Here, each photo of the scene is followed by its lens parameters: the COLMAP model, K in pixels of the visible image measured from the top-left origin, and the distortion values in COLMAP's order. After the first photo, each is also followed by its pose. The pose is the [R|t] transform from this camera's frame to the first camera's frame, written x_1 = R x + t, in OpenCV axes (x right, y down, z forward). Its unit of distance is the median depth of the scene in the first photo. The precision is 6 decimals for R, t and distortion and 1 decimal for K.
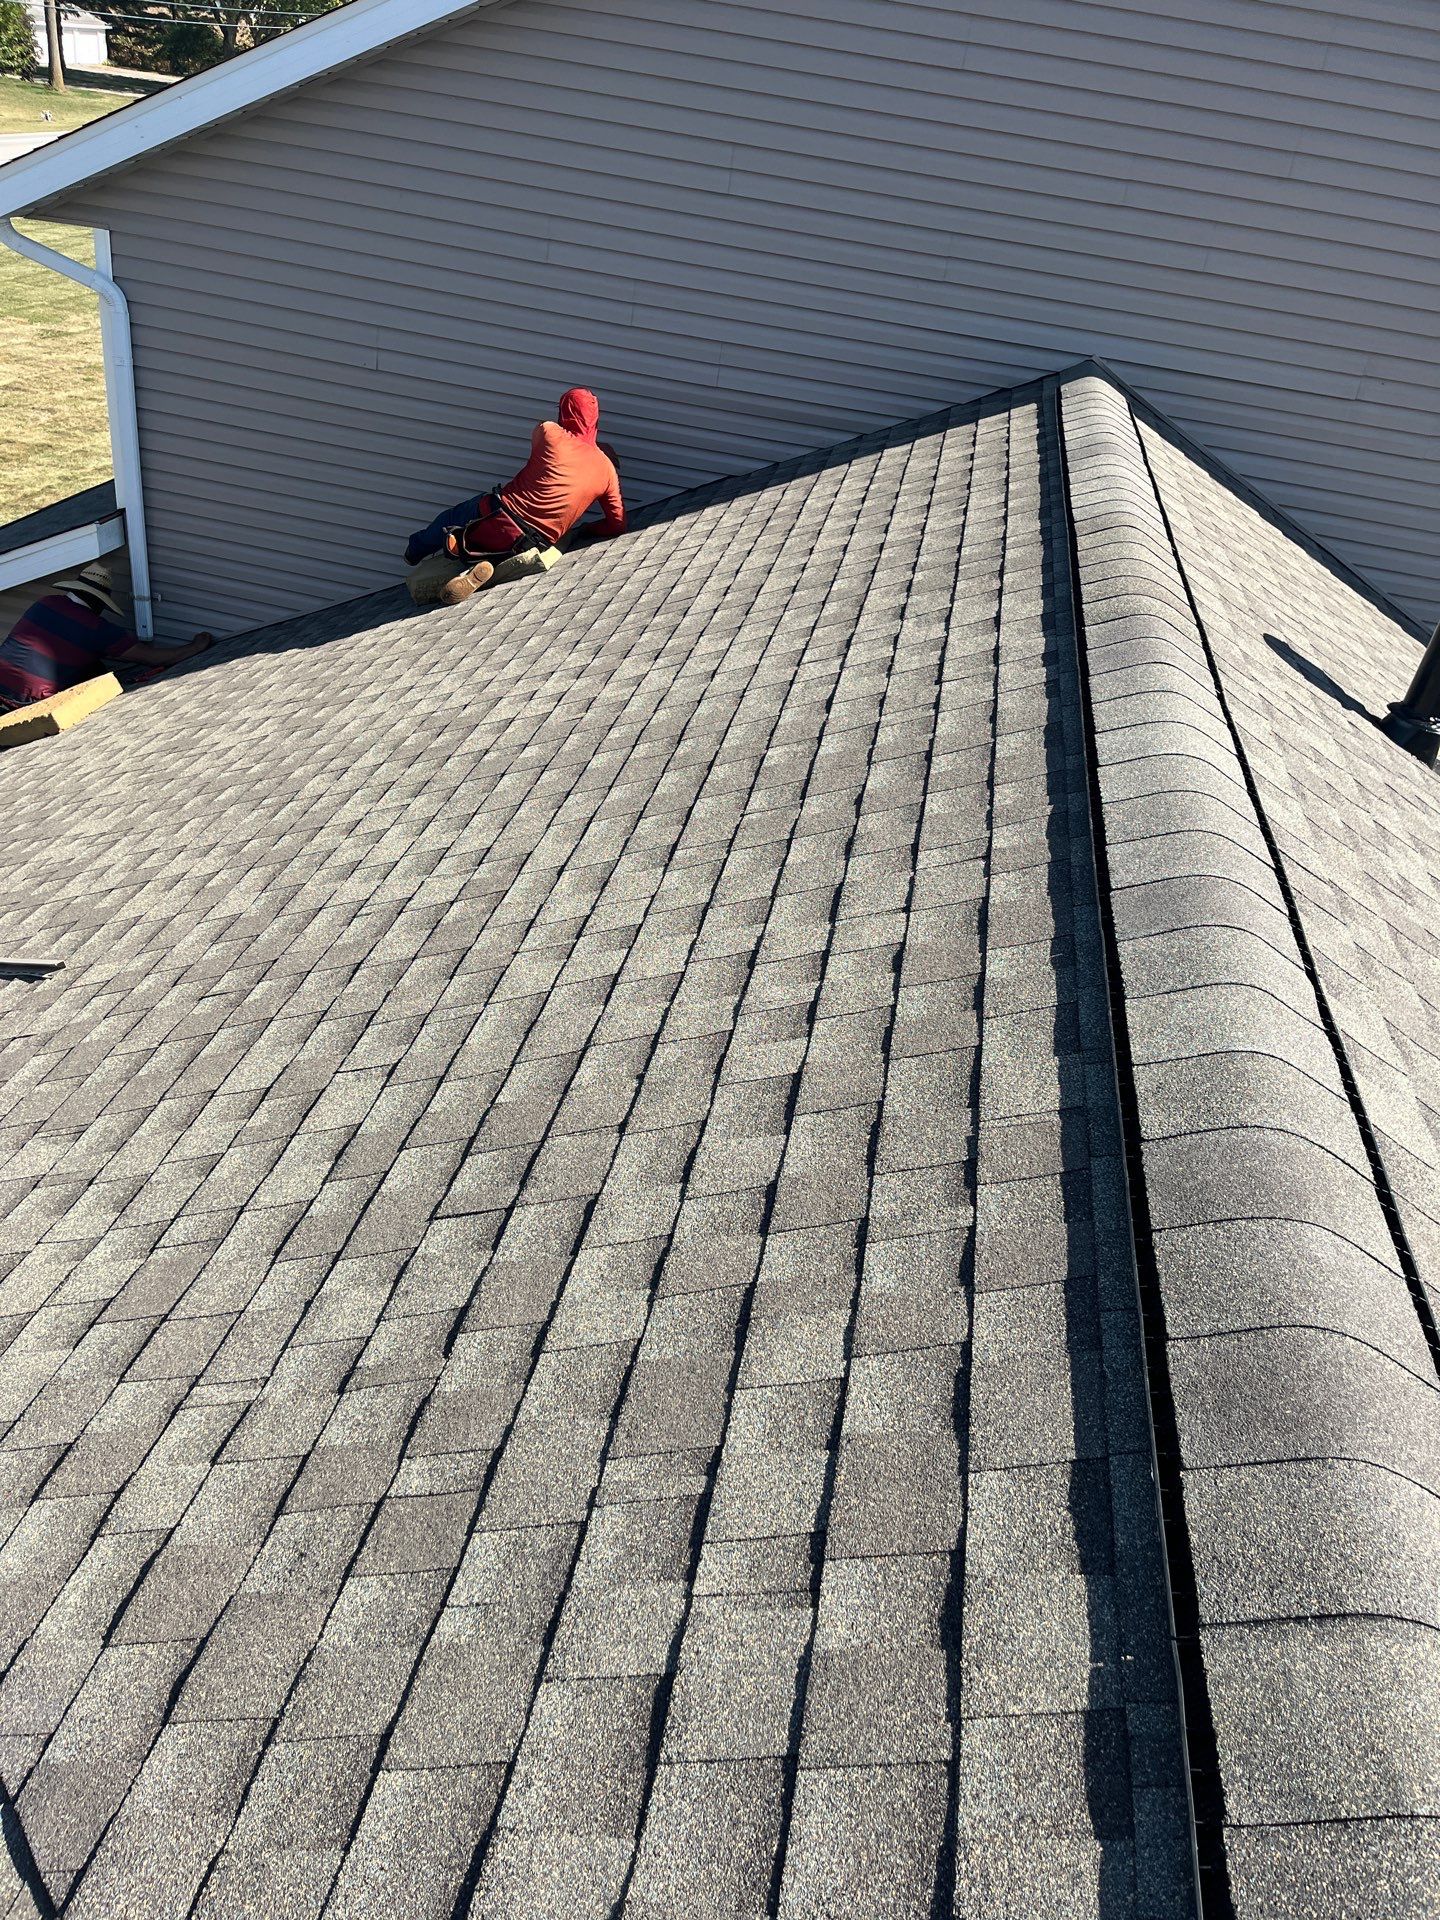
lens RADIAL K [[1467.8, 0, 744.7], [0, 1467.8, 947.0], [0, 0, 1]] dist [0.073853, -0.106068]
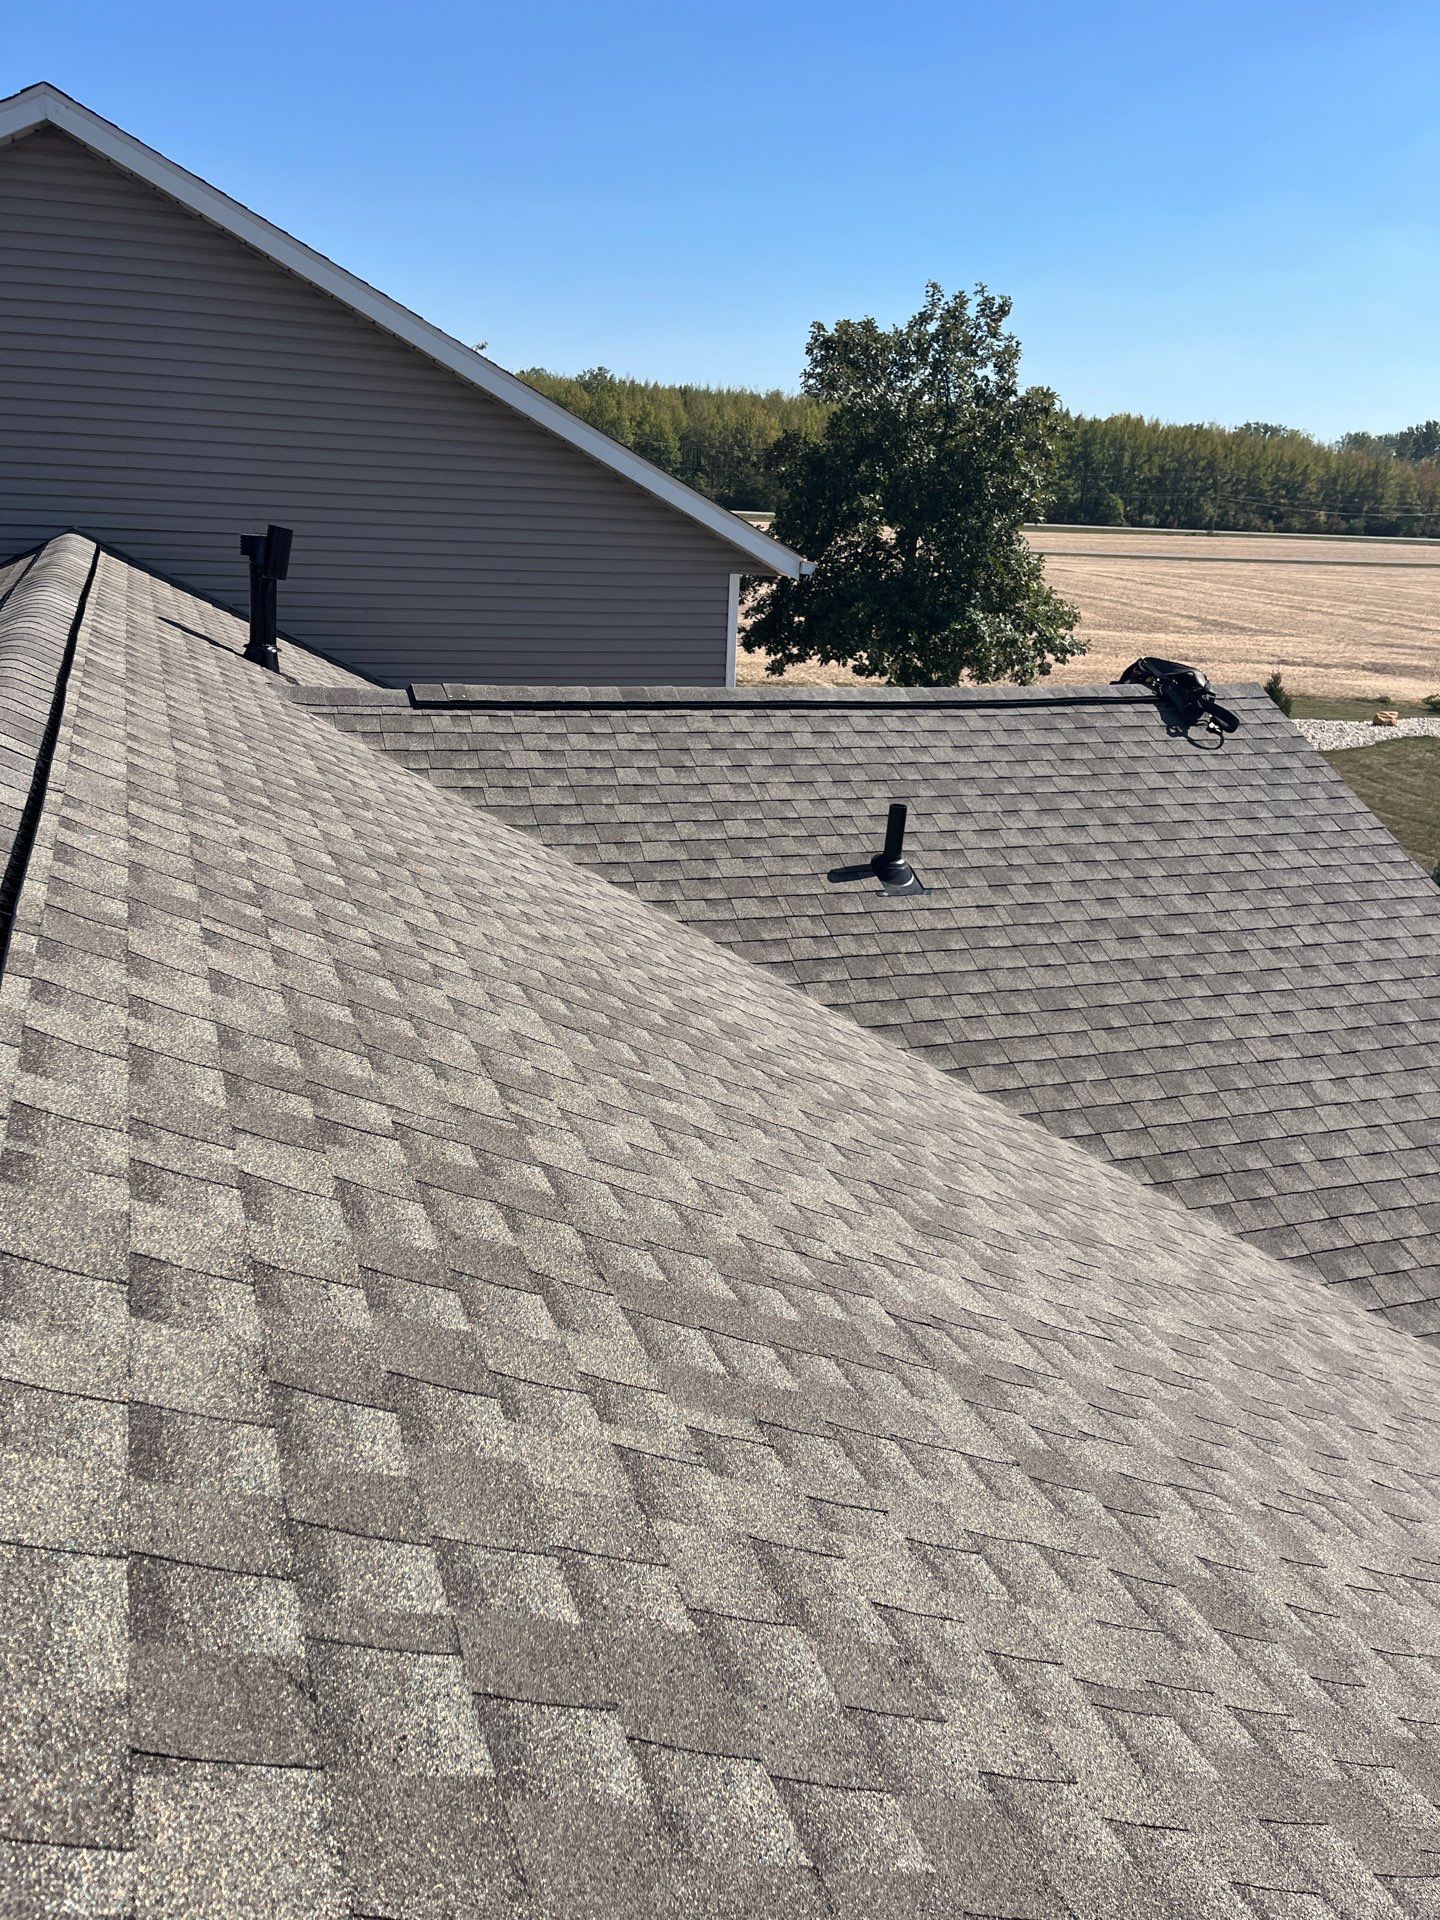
lens RADIAL K [[1495.0, 0, 720.0], [0, 1495.0, 960.0], [0, 0, 1]] dist [0.035890, -0.065345]
pose [[0.859414, -0.242834, 0.449933, 0.010351], [0.322509, 0.940325, -0.108518, 0.787797], [-0.396732, 0.238370, 0.886444, -1.047644]]
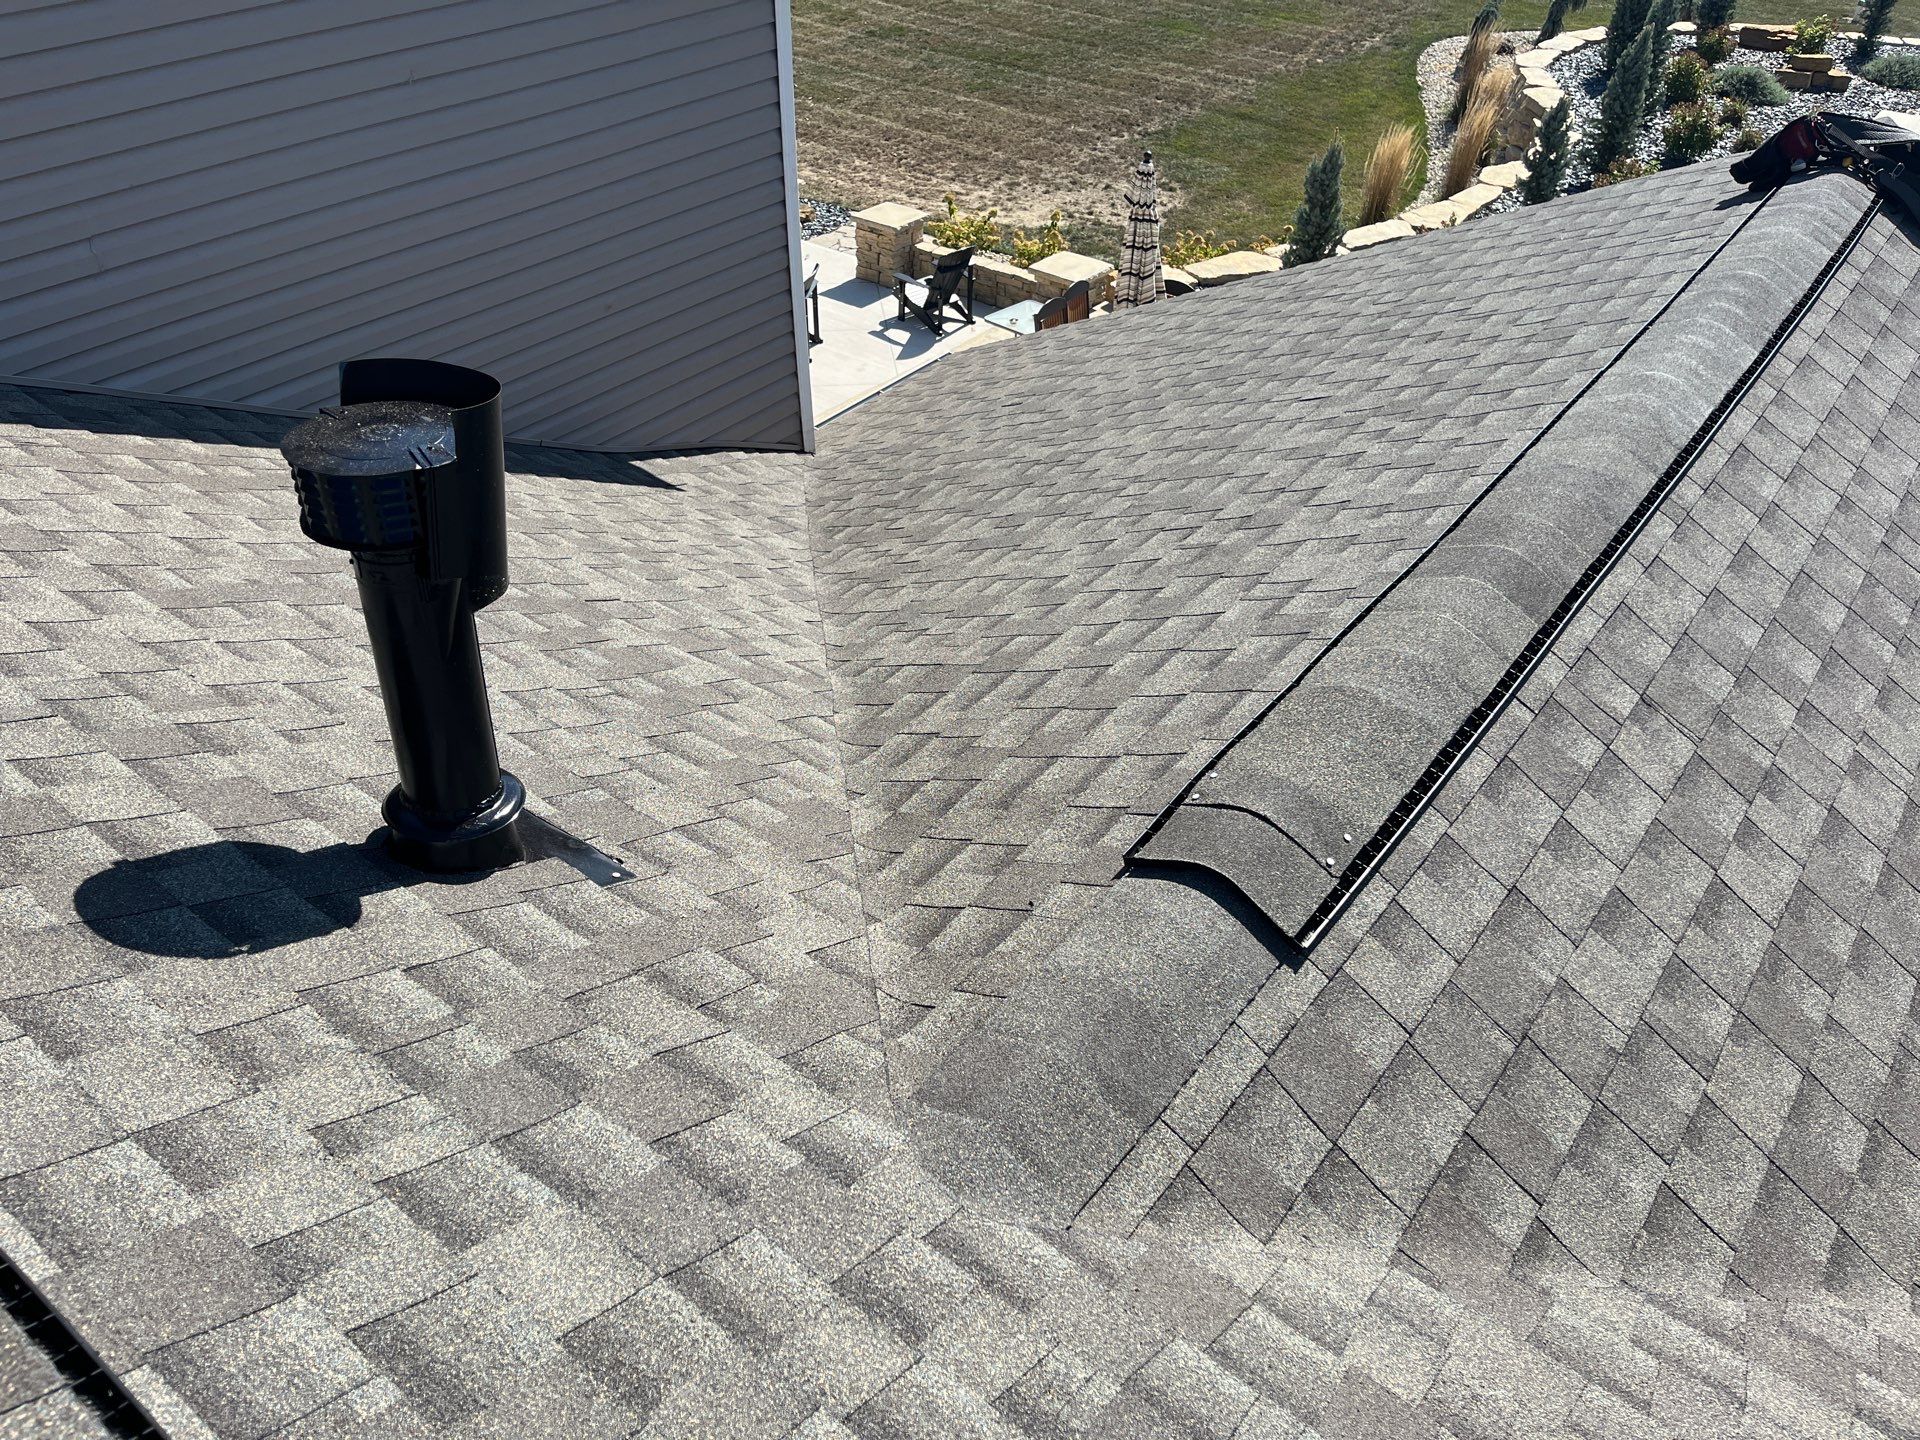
lens RADIAL K [[1467.8, 0, 957.7], [0, 1467.8, 705.4], [0, 0, 1]] dist [0.073853, -0.106068]
pose [[0.451512, -0.629457, 0.632394, 0.304964], [0.500031, 0.765502, 0.404939, -0.395205], [-0.738990, 0.133382, 0.660381, 0.695976]]
